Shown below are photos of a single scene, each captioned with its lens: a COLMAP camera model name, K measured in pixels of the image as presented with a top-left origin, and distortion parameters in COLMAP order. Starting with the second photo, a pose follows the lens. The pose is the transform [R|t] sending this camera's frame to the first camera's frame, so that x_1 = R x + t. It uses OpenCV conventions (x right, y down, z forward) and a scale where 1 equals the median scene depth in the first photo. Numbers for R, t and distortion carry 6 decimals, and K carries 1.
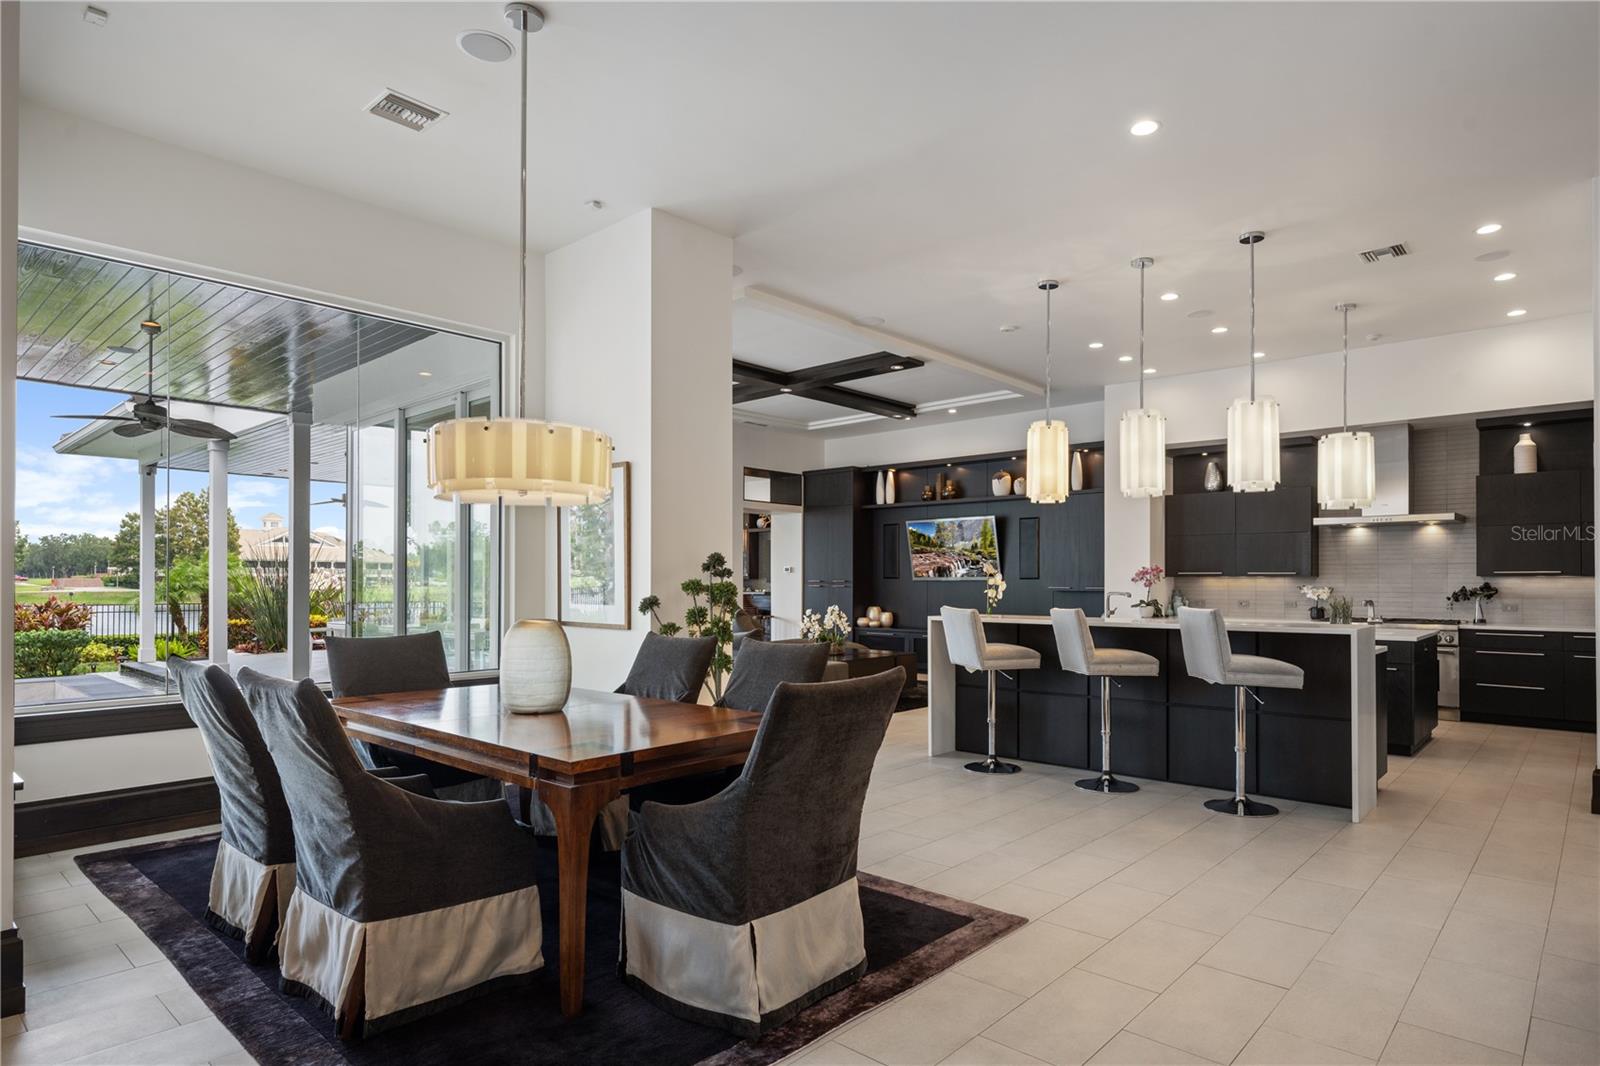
lens RADIAL K [[883.7, 0, 809.8], [0, 883.7, 577.9], [0, 0, 1]] dist [0.005830, -0.000398]
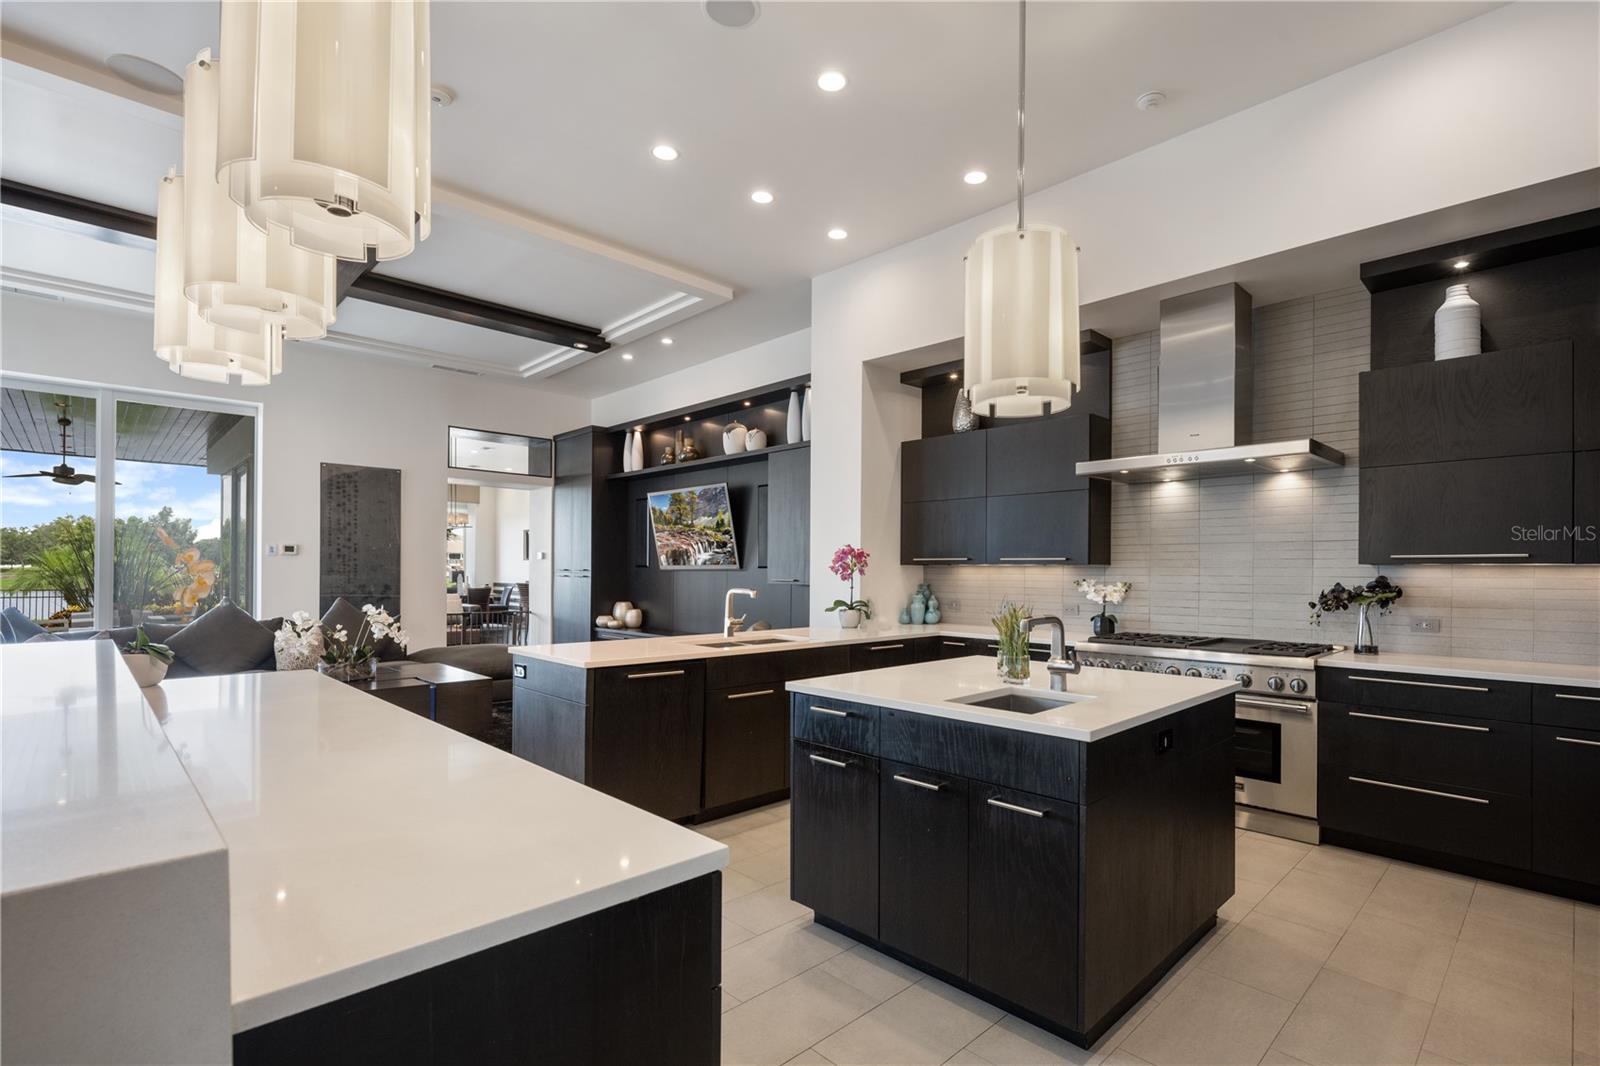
lens RADIAL K [[749.6, 0, 815.7], [0, 749.6, 570.5], [0, 0, 1]] dist [0.001822, 0.000999]
pose [[0.998034, 0.004786, -0.062494, 0.414113], [-0.004516, 0.999980, 0.004463, 0.001291], [0.062514, -0.004172, 0.998035, 0.484227]]
